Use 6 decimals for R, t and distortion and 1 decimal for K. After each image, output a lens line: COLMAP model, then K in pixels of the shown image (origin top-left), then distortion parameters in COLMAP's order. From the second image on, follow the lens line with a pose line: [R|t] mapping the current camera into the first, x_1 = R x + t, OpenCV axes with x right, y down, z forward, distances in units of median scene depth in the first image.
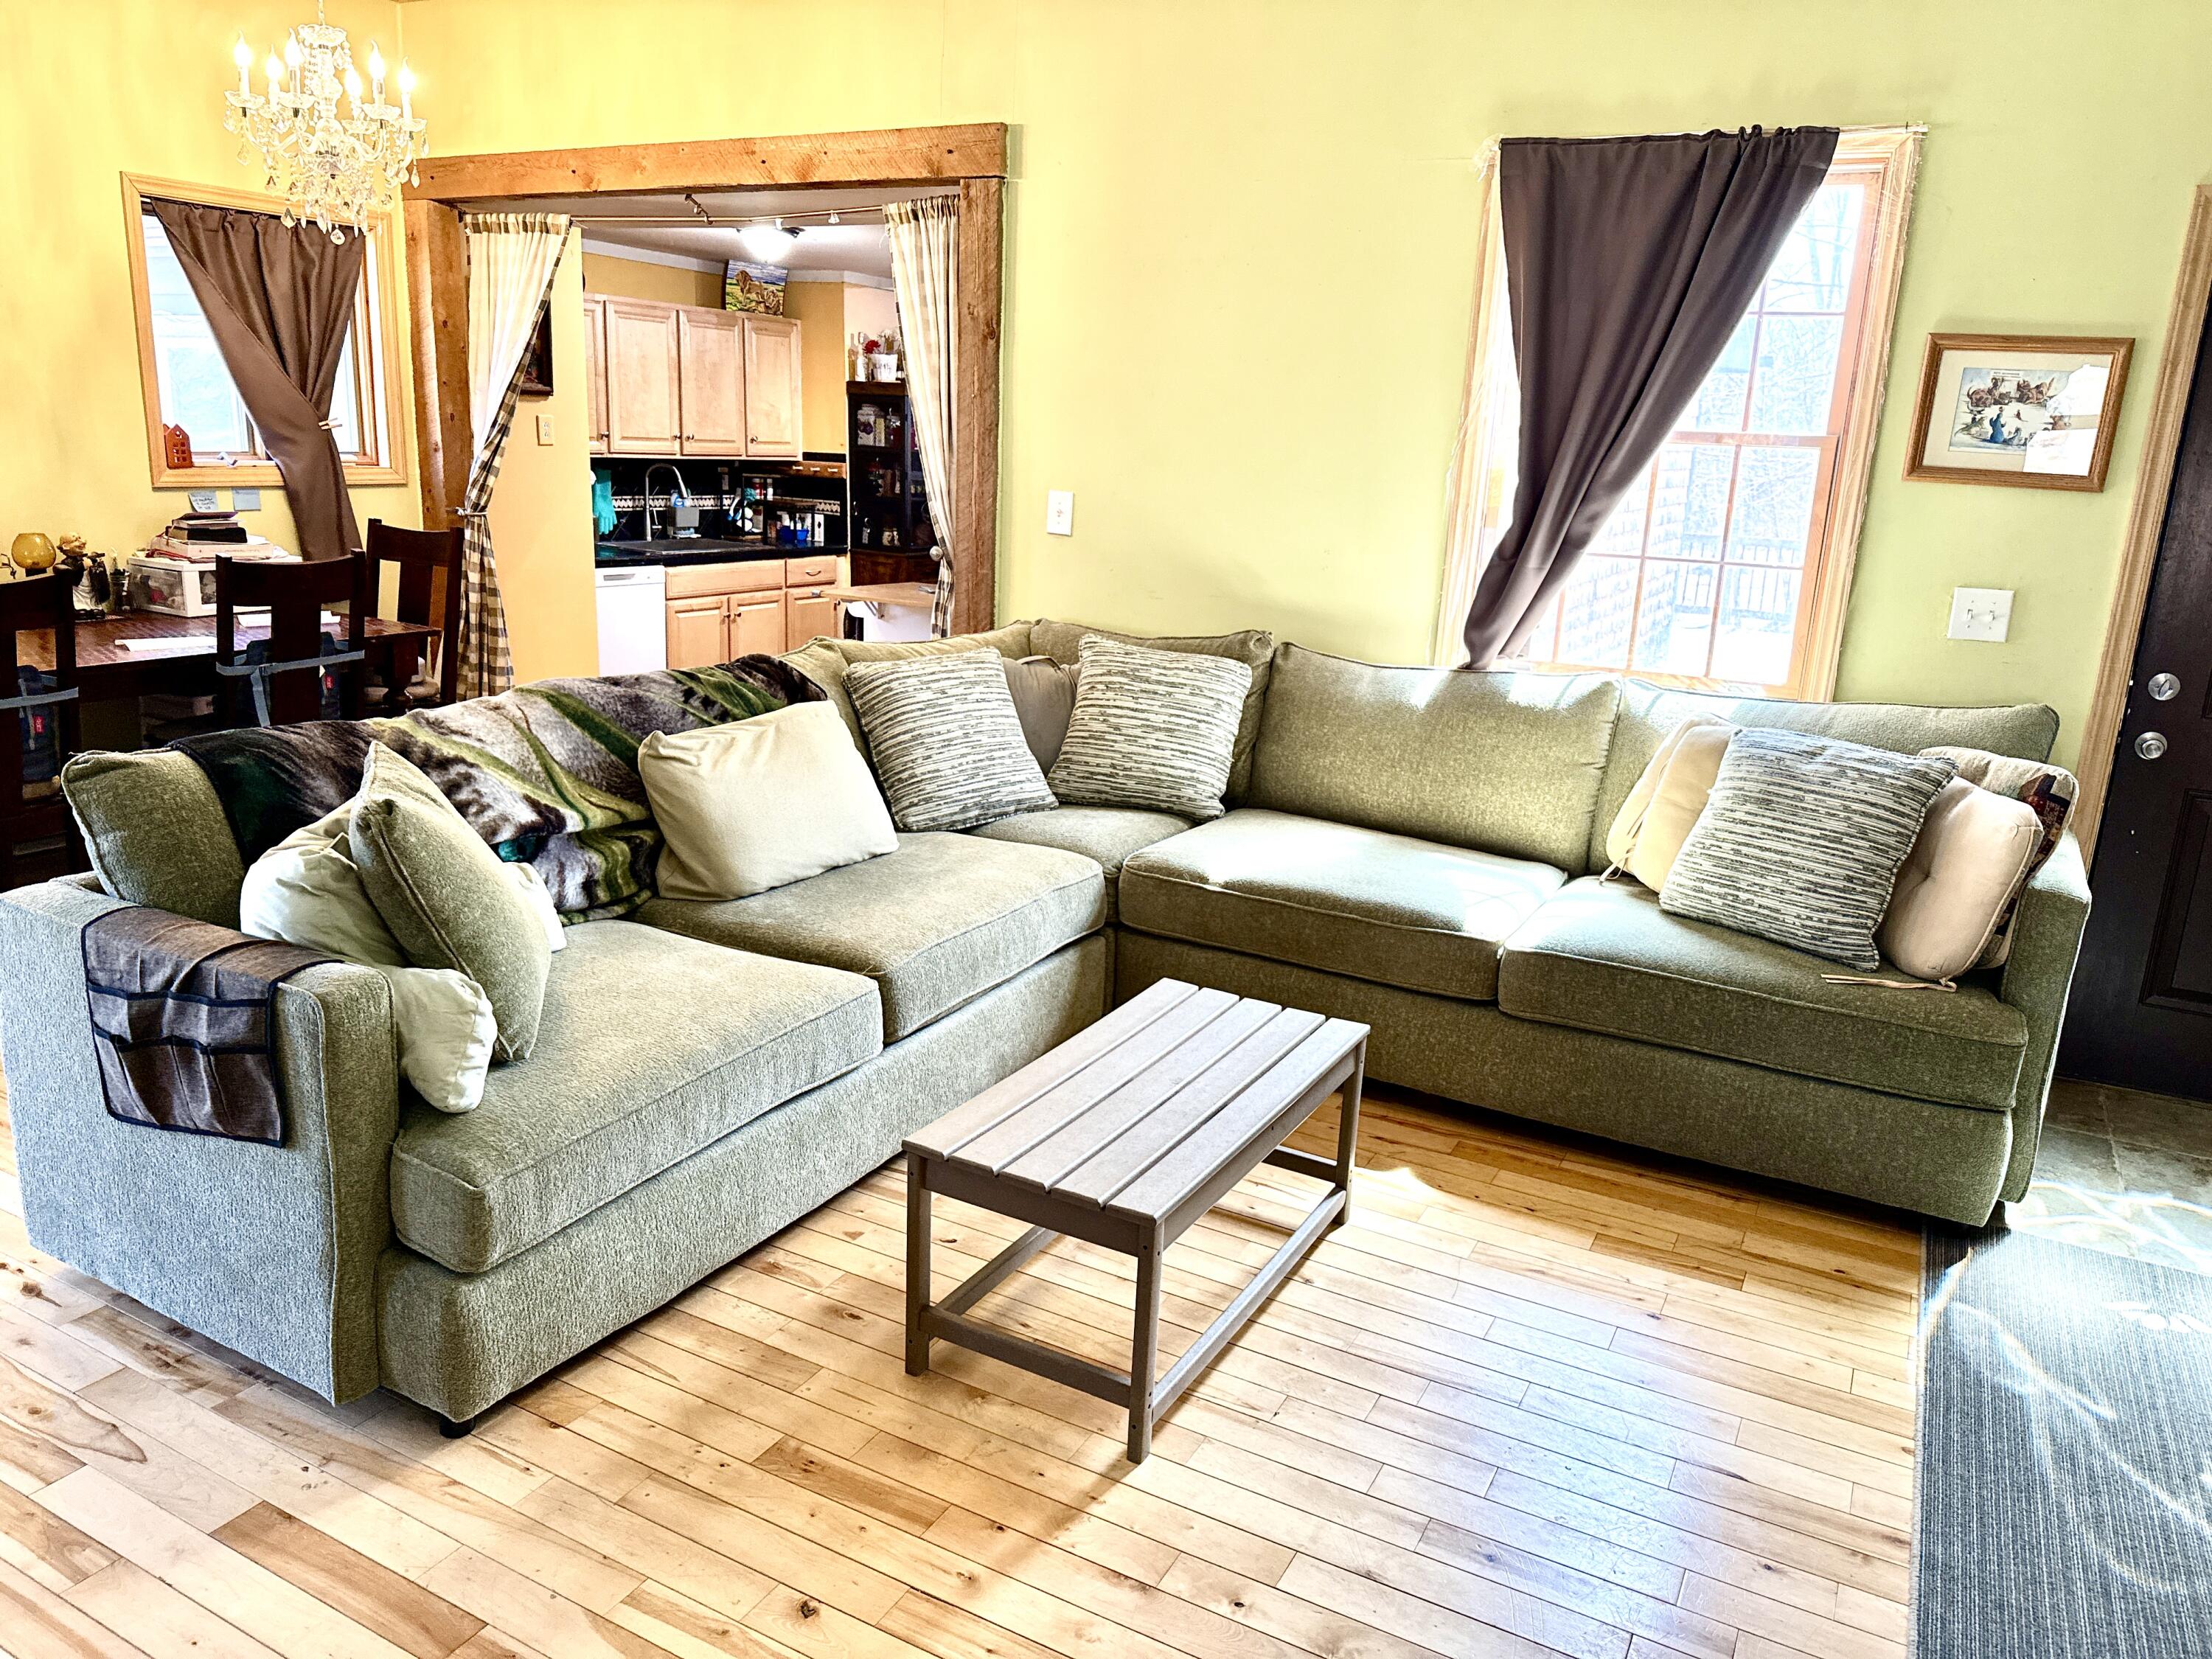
lens RADIAL K [[1570.1, 0, 1105.1], [0, 1570.1, 825.6], [0, 0, 1]] dist [-0.003135, 0.001349]
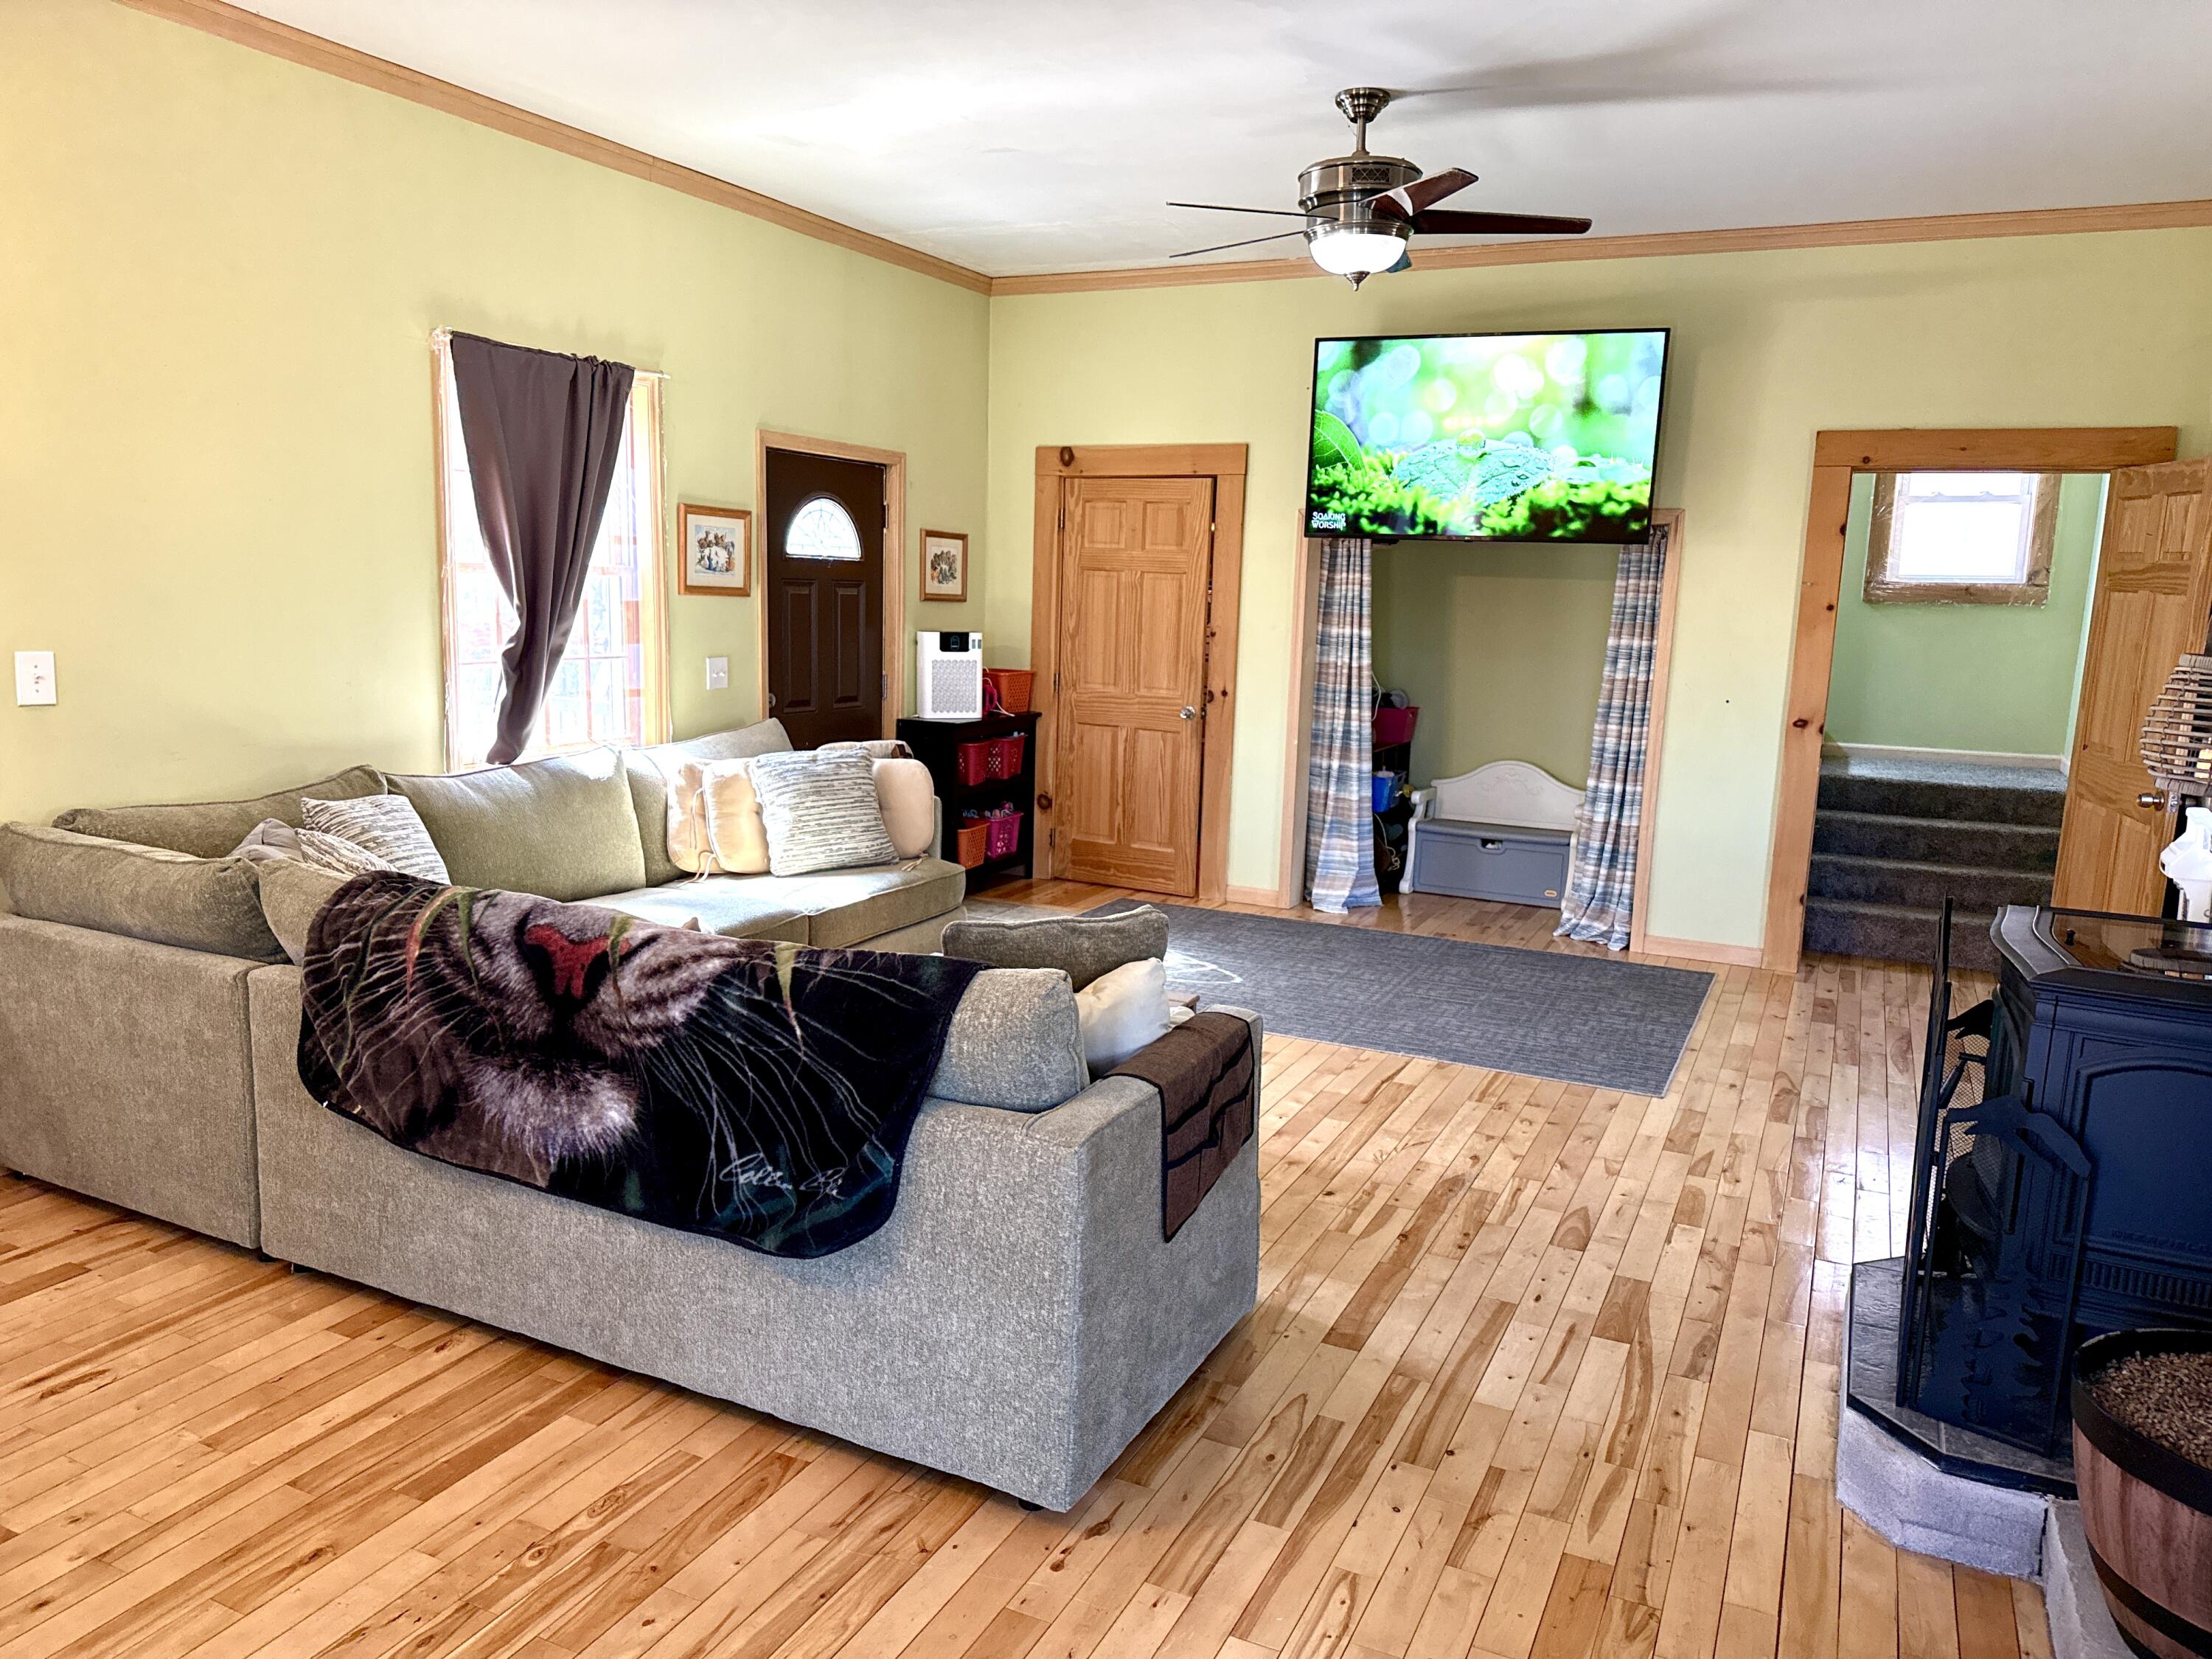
lens RADIAL K [[1570.1, 0, 1105.5], [0, 1570.1, 838.2], [0, 0, 1]] dist [-0.003135, 0.001349]
pose [[-0.045158, -0.203598, 0.978013, -1.127243], [0.212318, 0.954688, 0.208546, -0.229842], [-0.976157, 0.217067, 0.000116, 0.650951]]
